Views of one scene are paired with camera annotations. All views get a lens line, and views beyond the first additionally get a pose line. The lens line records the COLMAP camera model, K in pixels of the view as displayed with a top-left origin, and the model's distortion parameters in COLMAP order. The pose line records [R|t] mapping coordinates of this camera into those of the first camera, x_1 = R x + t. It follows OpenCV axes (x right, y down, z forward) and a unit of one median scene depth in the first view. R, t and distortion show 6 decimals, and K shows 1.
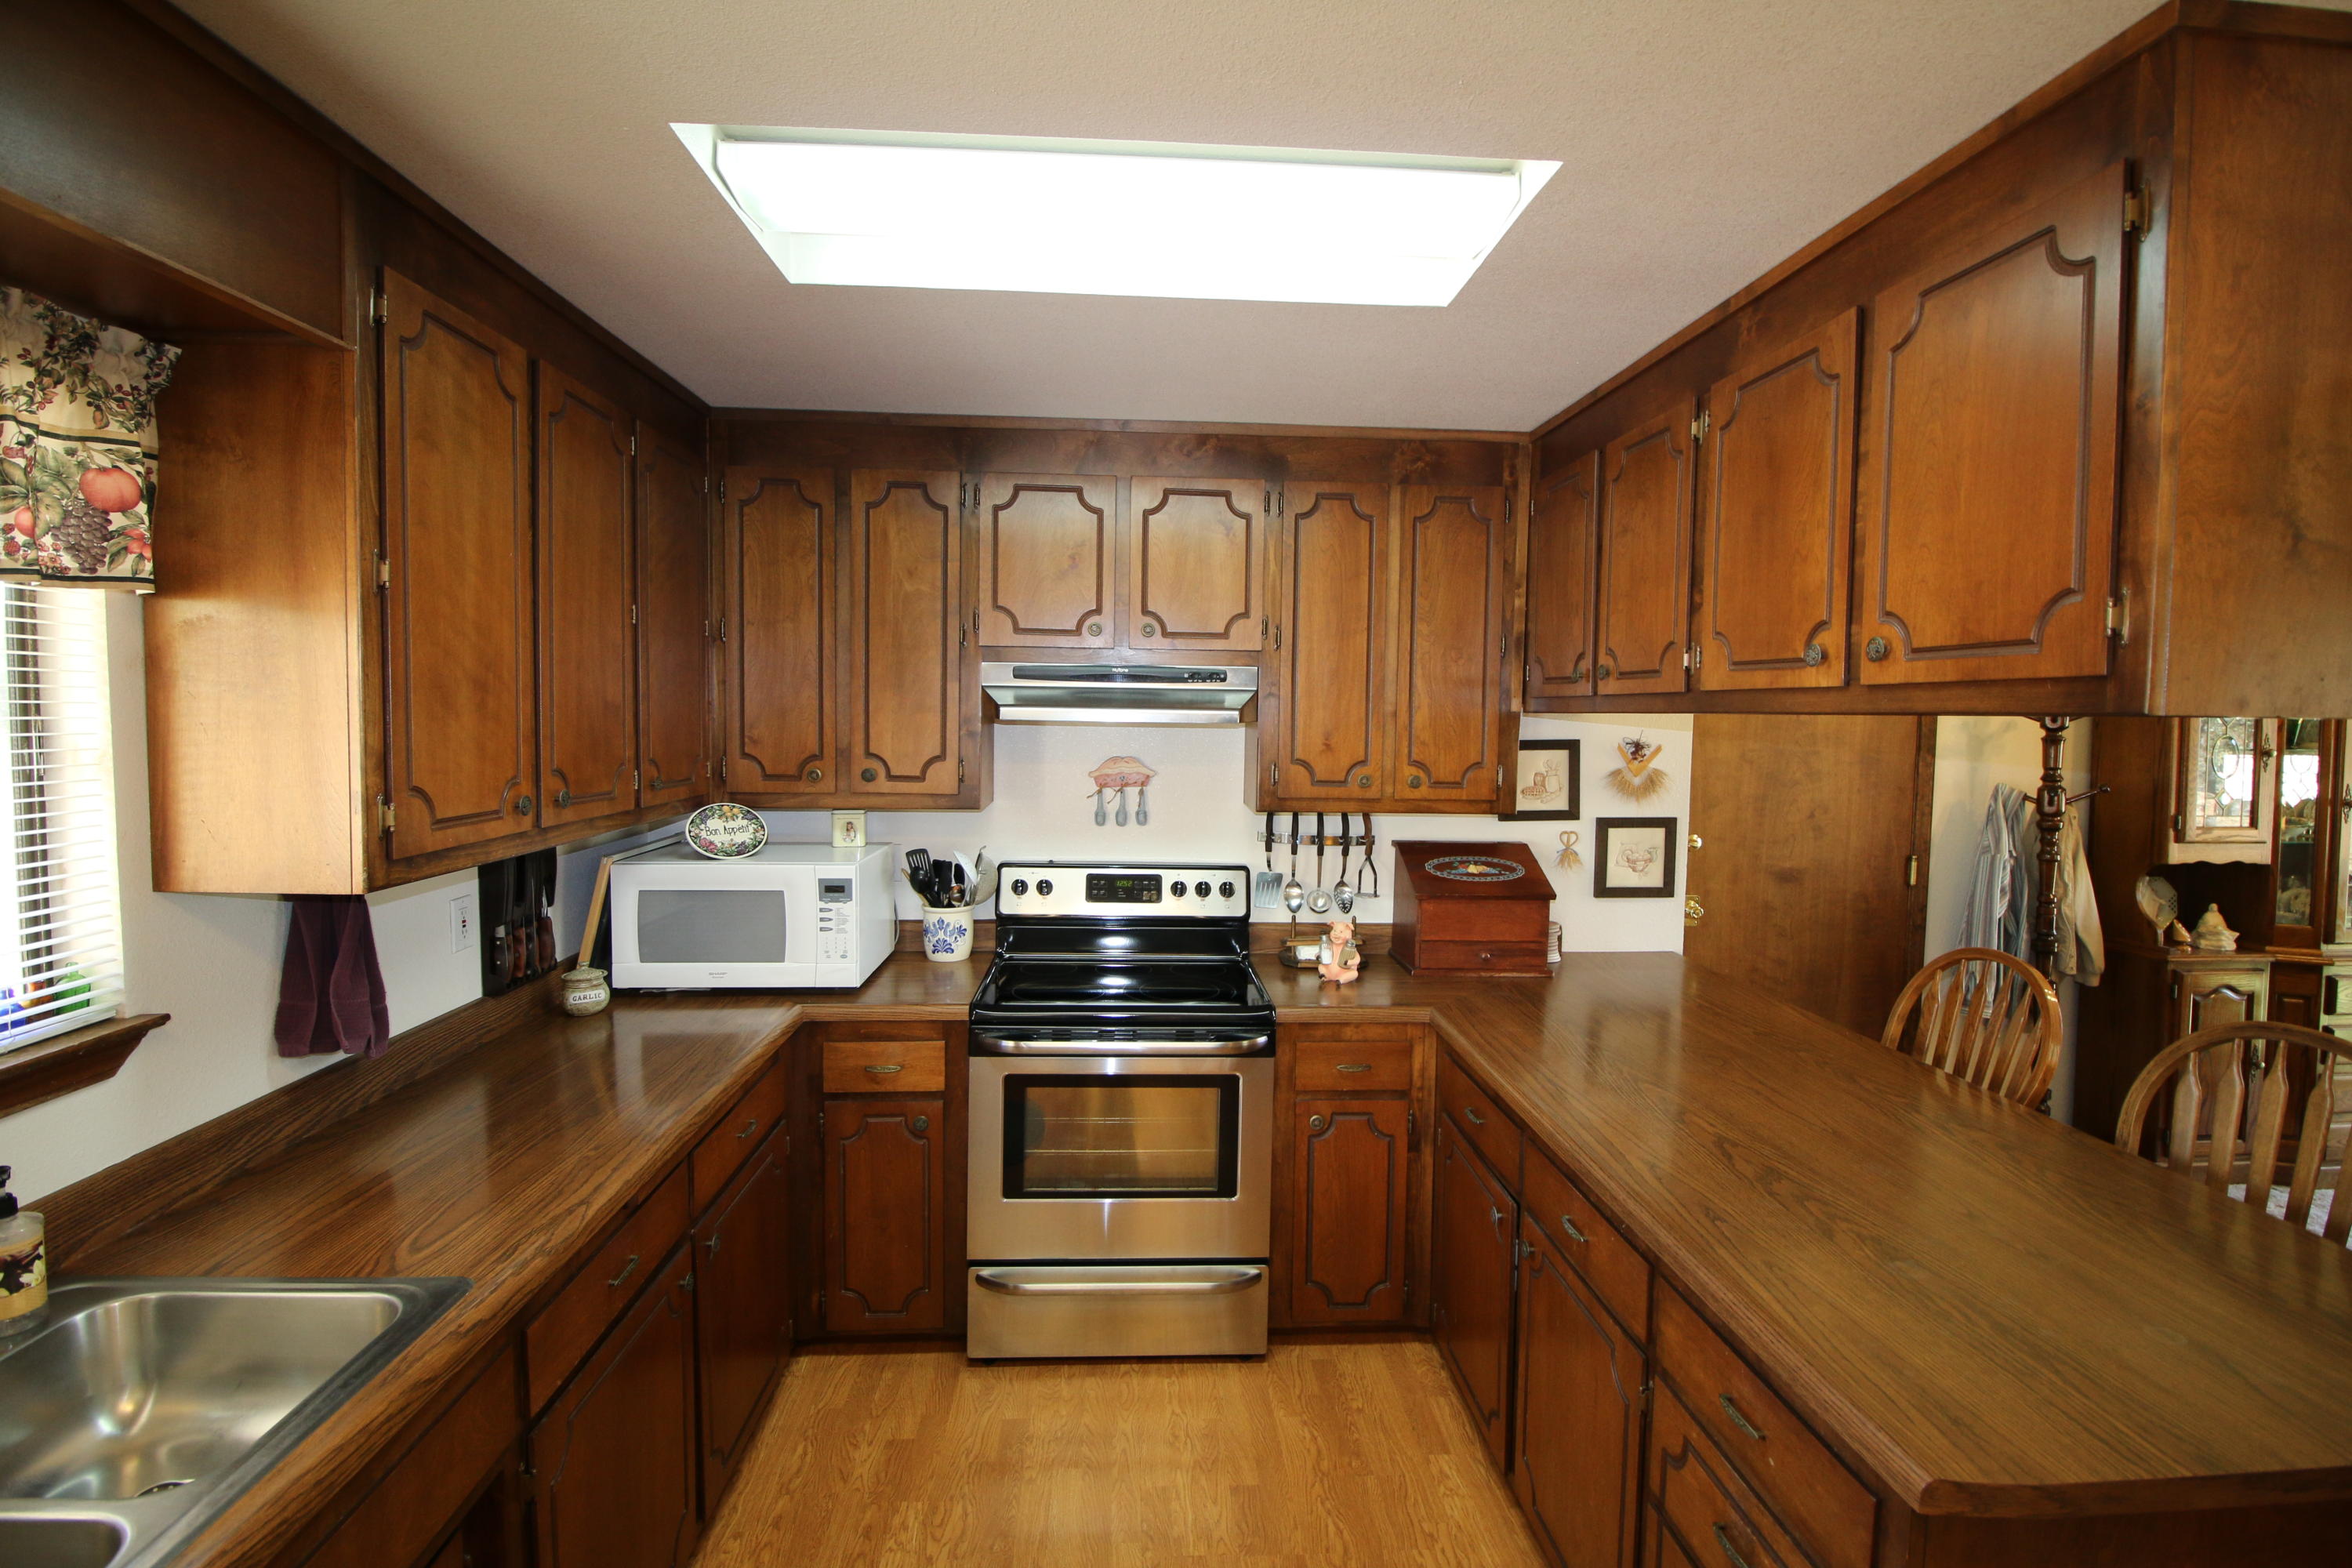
lens RADIAL K [[1074.2, 0, 1179.1], [0, 1074.2, 762.2], [0, 0, 1]] dist [0.000211, -0.016127]
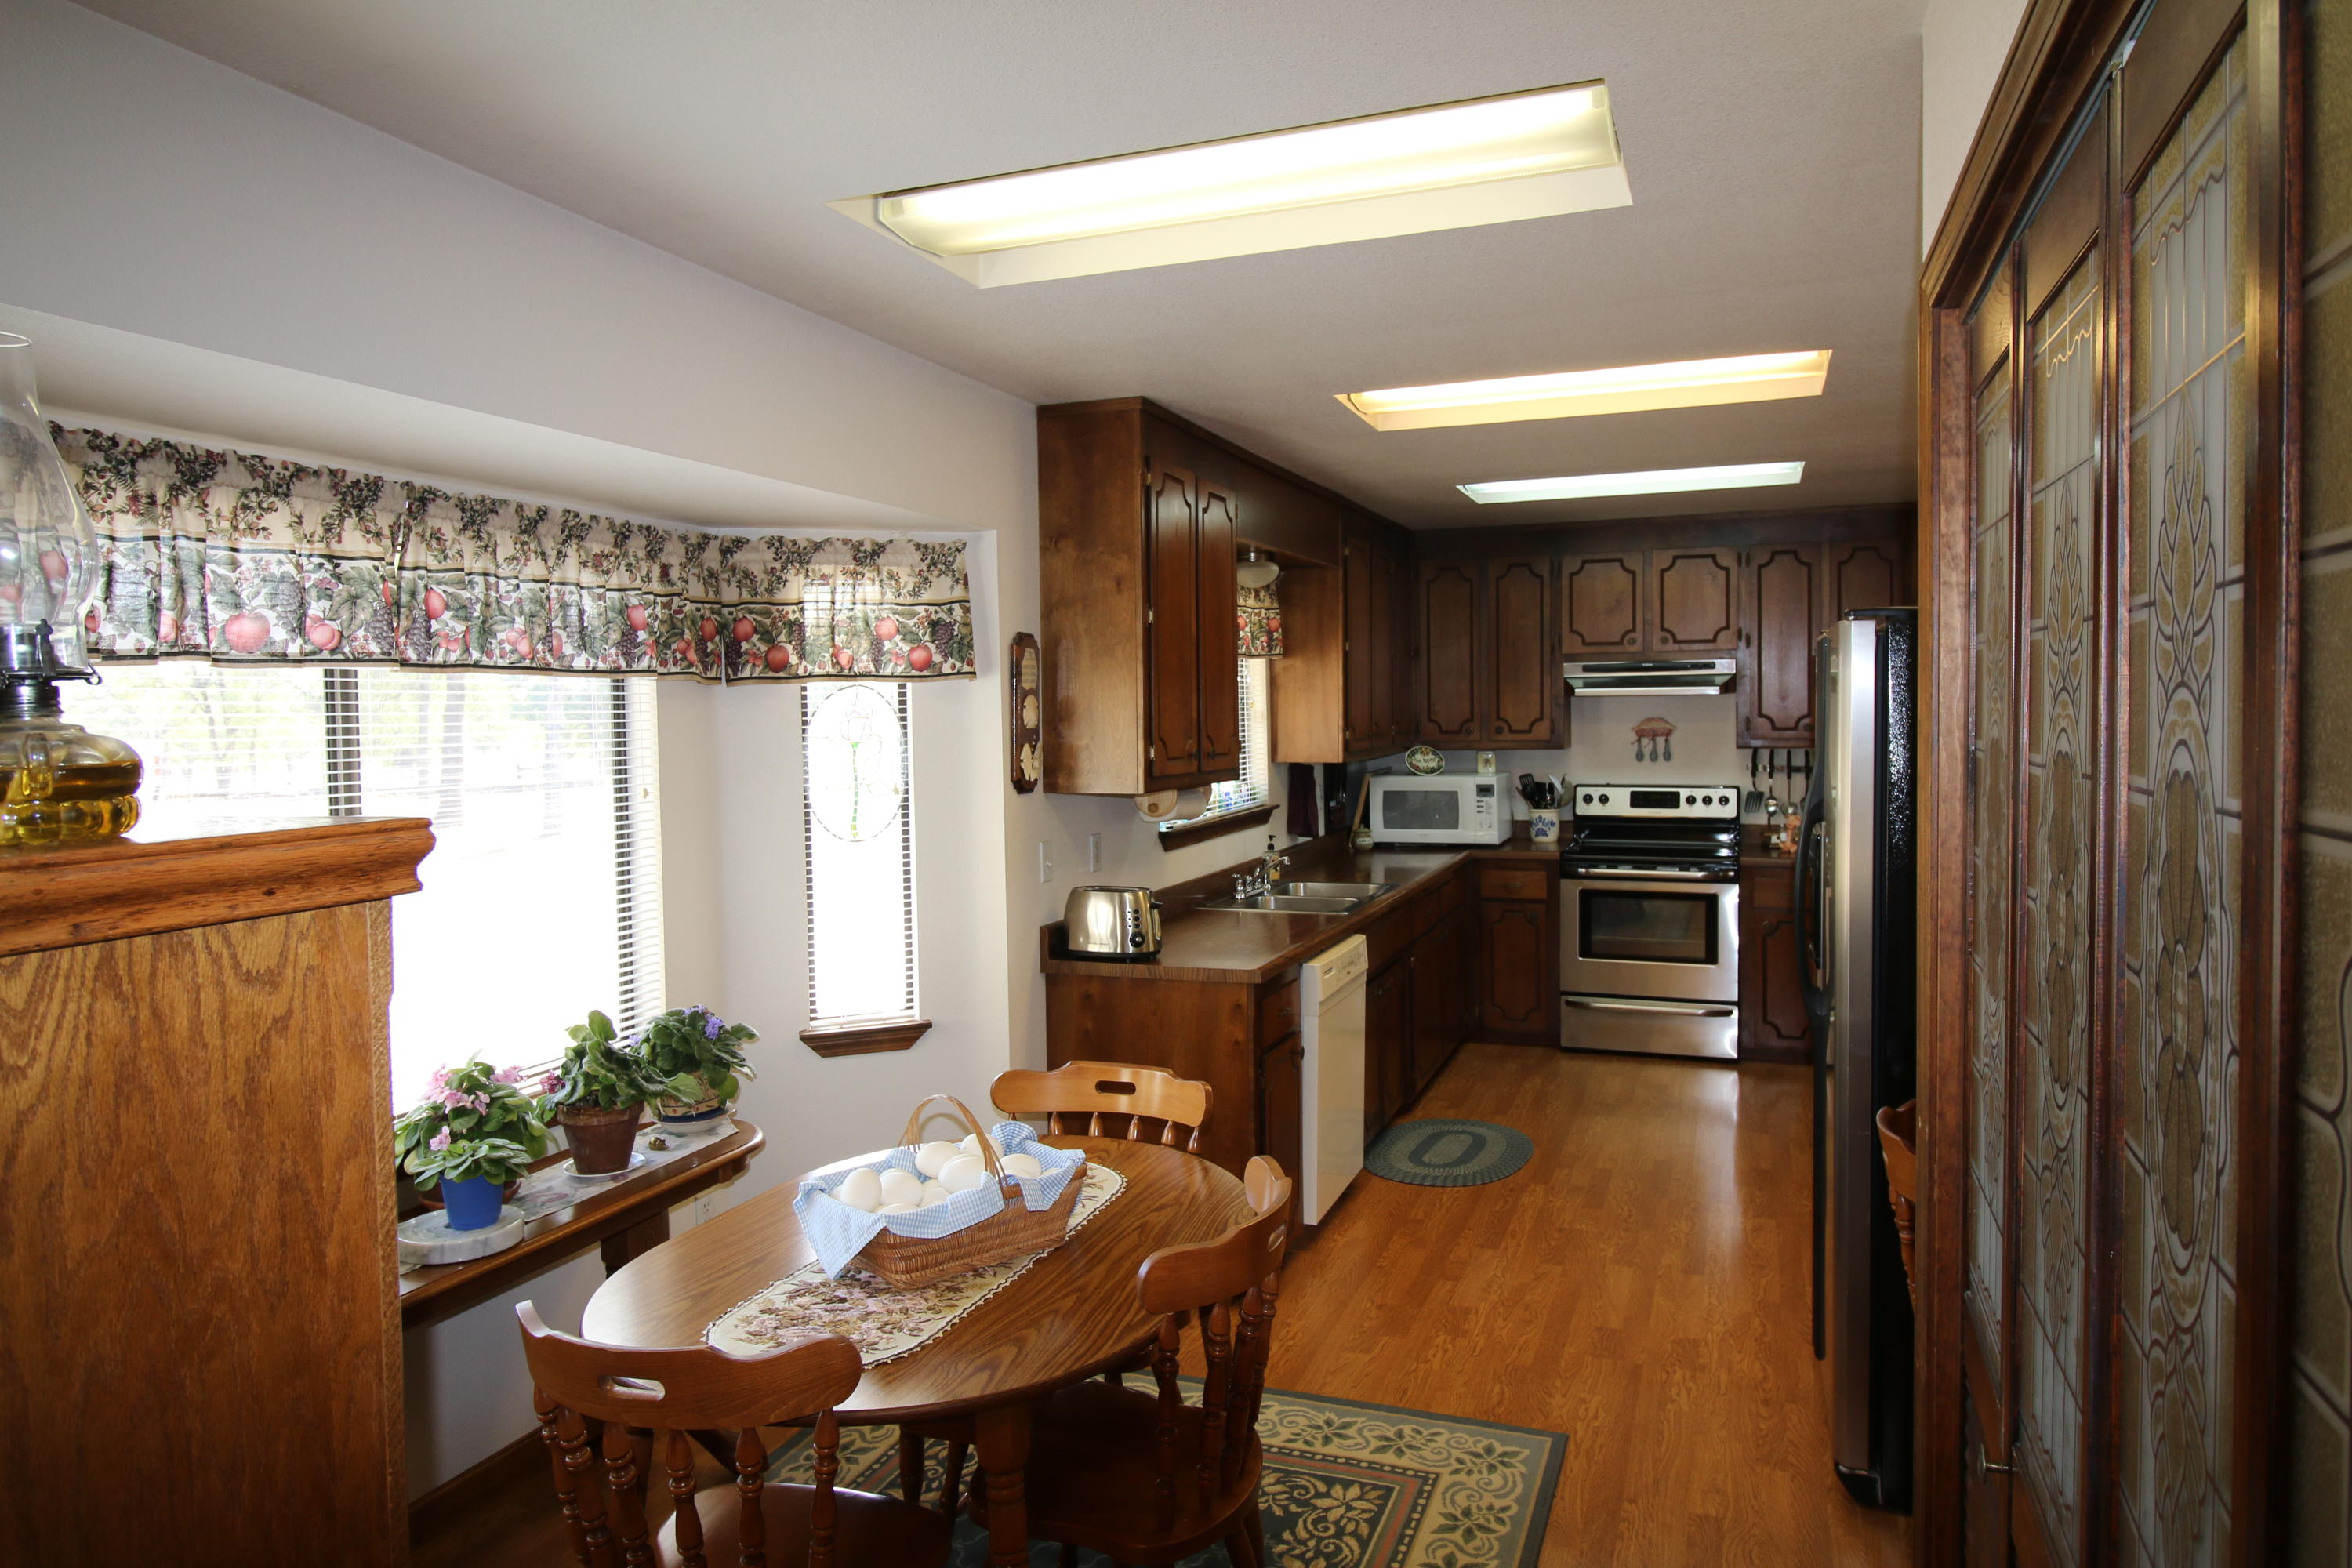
lens RADIAL K [[1468.5, 0, 1175.3], [0, 1468.5, 767.6], [0, 0, 1]] dist [0.001891, 0.000483]
pose [[0.911950, -0.011333, -0.410144, 0.200155], [0.010072, 0.999936, -0.005236, 0.075791], [0.410177, 0.000644, 0.912006, -1.323492]]
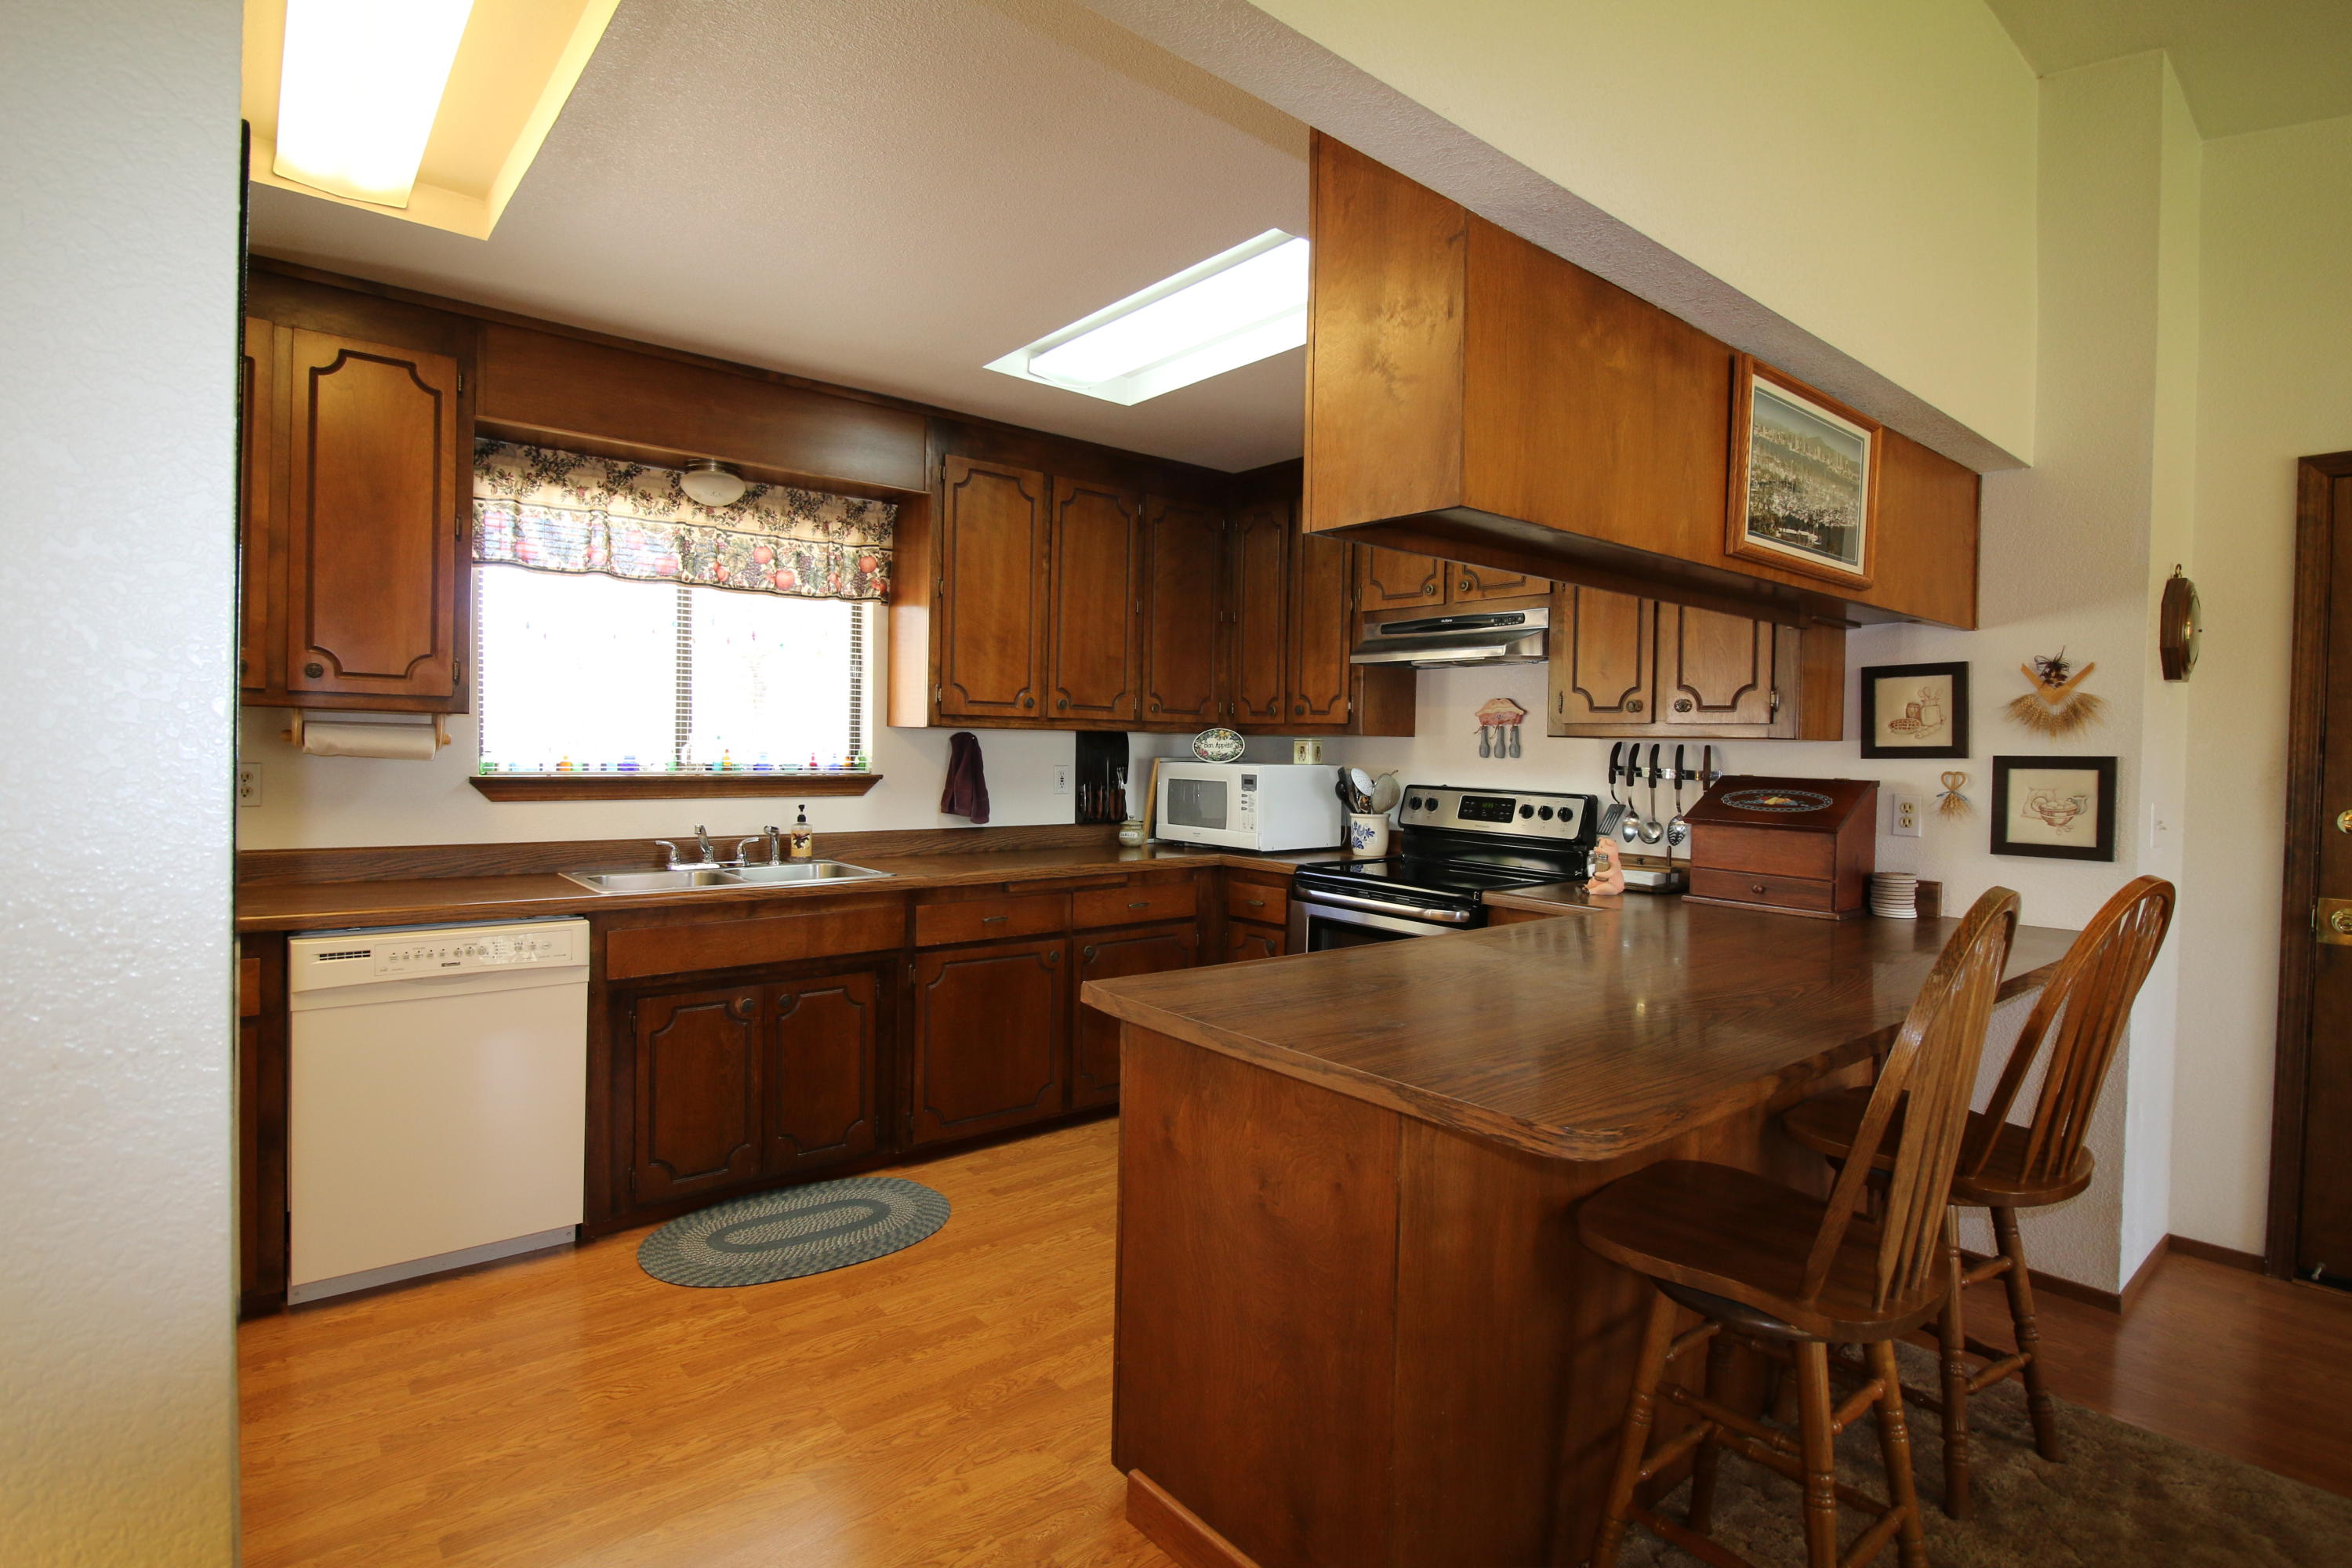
lens RADIAL K [[1154.1, 0, 1185.0], [0, 1154.1, 754.0], [0, 0, 1]] dist [-0.004889, -0.001342]
pose [[0.599842, 0.004513, -0.800106, 0.776331], [-0.048813, 0.998328, -0.030964, 0.115563], [0.798628, 0.057629, 0.599059, -0.023277]]
